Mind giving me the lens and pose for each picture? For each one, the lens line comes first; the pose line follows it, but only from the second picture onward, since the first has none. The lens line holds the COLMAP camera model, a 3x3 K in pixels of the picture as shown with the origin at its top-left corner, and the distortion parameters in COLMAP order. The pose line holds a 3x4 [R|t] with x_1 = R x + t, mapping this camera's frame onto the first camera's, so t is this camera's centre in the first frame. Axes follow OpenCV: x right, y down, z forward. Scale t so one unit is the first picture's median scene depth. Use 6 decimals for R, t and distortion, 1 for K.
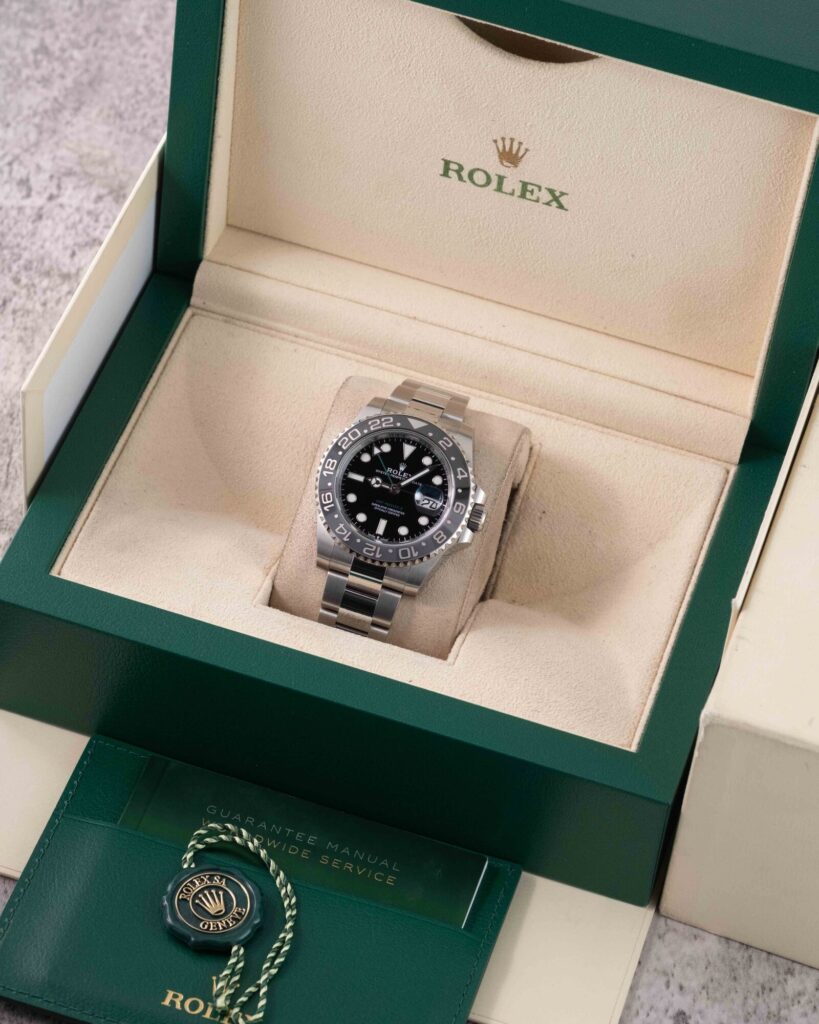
lens RADIAL K [[4073.1, 0, 409.5], [0, 4073.1, 512.0], [0, 0, 1]] dist [0.176749, -1.043912]
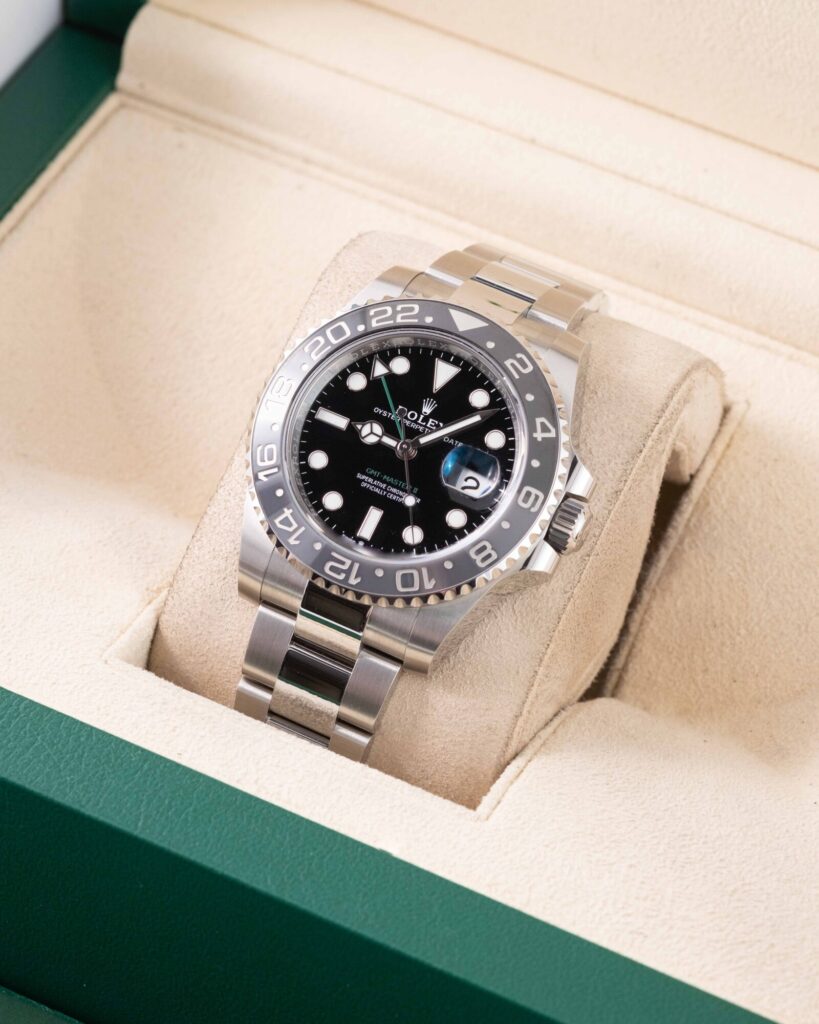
lens RADIAL K [[4073.1, 0, 409.5], [0, 4073.1, 512.0], [0, 0, 1]] dist [0.176749, -1.043912]
pose [[0.983638, 0.088031, -0.157187, 0.074009], [-0.093962, 0.995102, -0.030695, 0.016766], [0.153715, 0.044962, 0.987092, 0.516178]]
